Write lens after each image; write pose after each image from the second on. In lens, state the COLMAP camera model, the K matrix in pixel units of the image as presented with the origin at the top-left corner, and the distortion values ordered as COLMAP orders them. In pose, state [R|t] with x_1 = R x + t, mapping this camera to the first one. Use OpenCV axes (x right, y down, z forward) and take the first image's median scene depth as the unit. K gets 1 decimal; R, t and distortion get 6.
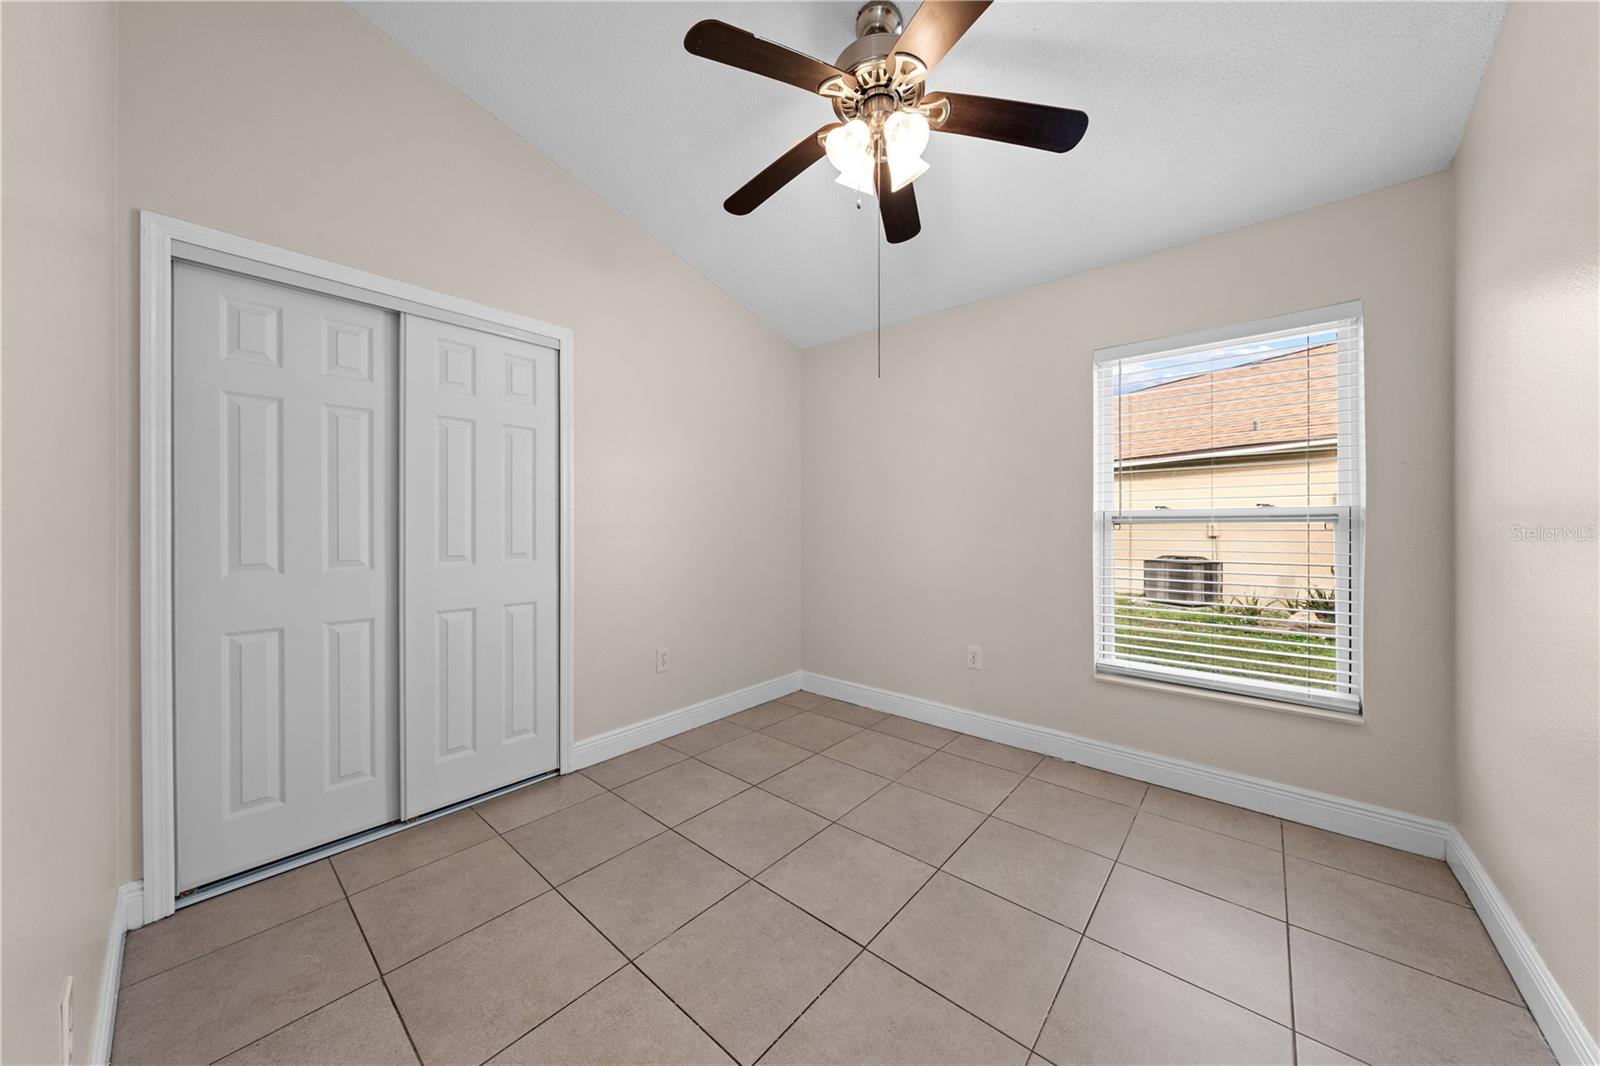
lens RADIAL K [[540.4, 0, 802.8], [0, 540.4, 523.8], [0, 0, 1]] dist [-0.003744, 0.000349]
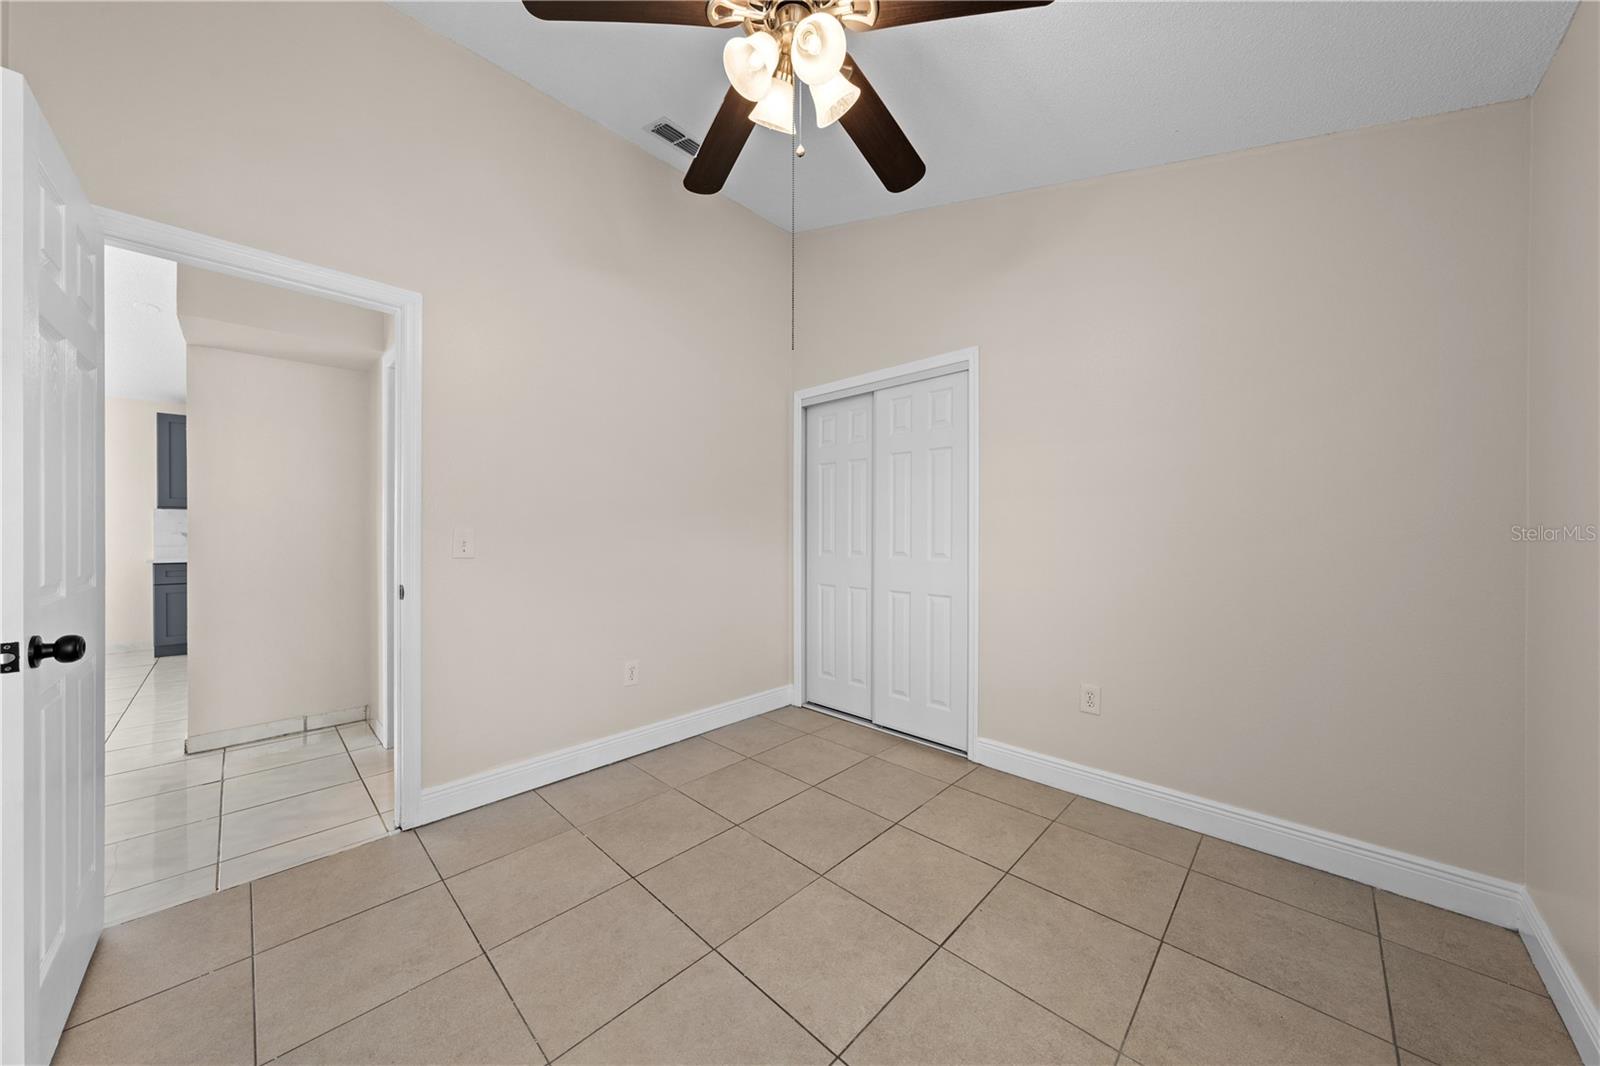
lens RADIAL K [[540.4, 0, 801.2], [0, 540.4, 535.7], [0, 0, 1]] dist [-0.003744, 0.000349]
pose [[-0.066555, 0.006216, -0.997763, 0.748084], [0.000620, 0.999981, 0.006189, 0.006982], [0.997783, -0.000207, -0.066558, 0.833924]]
